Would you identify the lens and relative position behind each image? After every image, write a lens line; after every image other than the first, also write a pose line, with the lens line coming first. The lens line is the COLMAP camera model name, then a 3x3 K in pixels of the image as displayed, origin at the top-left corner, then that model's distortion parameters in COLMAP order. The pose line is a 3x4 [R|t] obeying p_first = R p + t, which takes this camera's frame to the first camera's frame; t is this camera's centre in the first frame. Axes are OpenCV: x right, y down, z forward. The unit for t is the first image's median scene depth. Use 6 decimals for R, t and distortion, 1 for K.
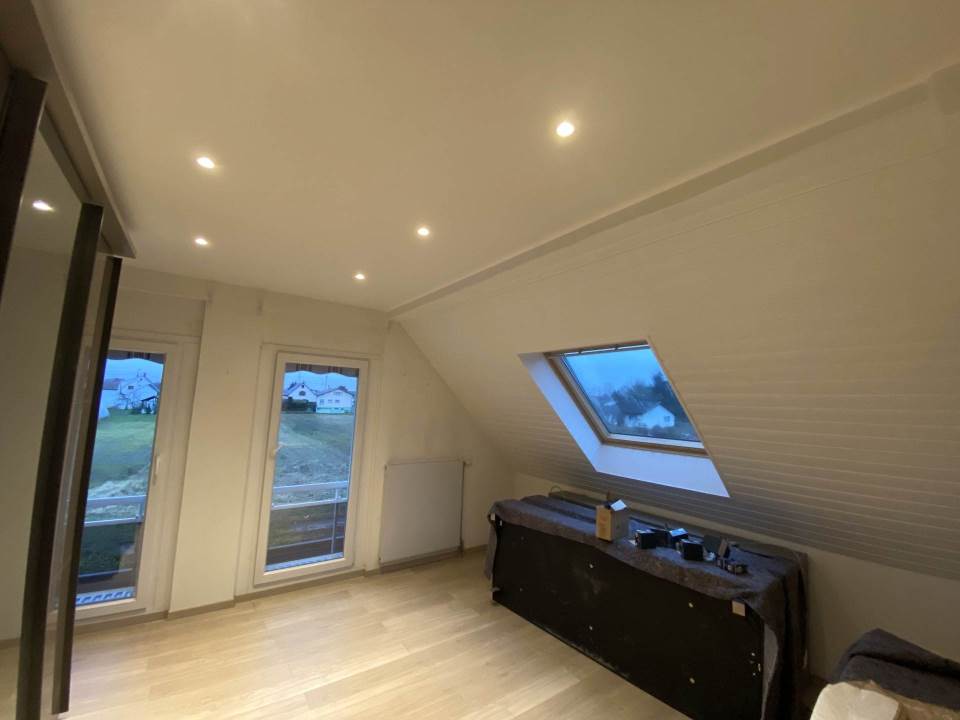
lens RADIAL K [[389.4, 0, 477.4], [0, 389.4, 357.5], [0, 0, 1]] dist [0.016292, -0.019600]
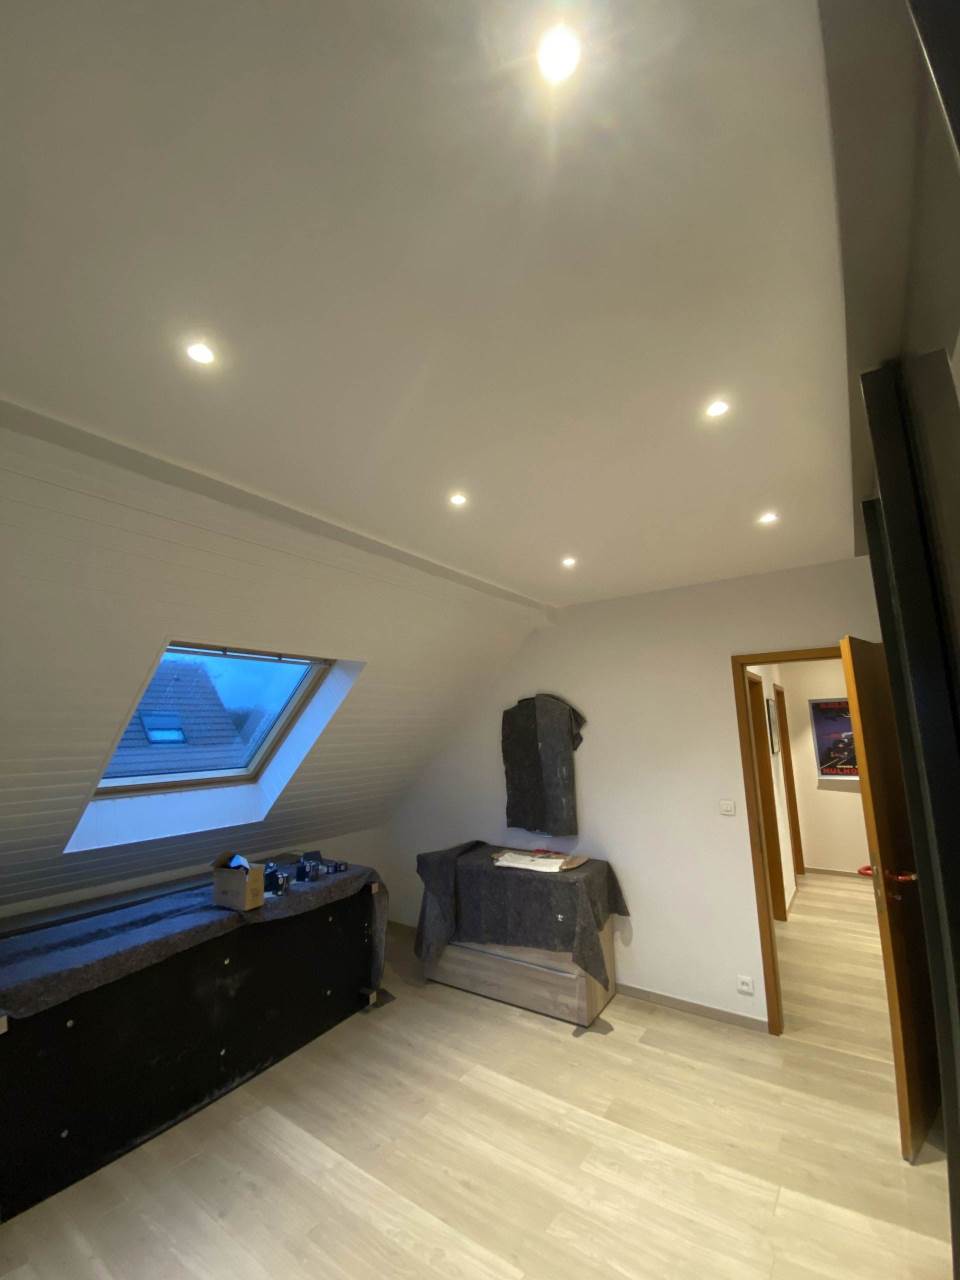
lens RADIAL K [[519.3, 0, 480.1], [0, 519.3, 615.8], [0, 0, 1]] dist [0.008312, -0.013965]
pose [[-0.347569, 0.167208, 0.922625, -0.862678], [-0.115630, 0.968818, -0.219139, 0.078139], [-0.930497, -0.182850, -0.317397, 1.004375]]
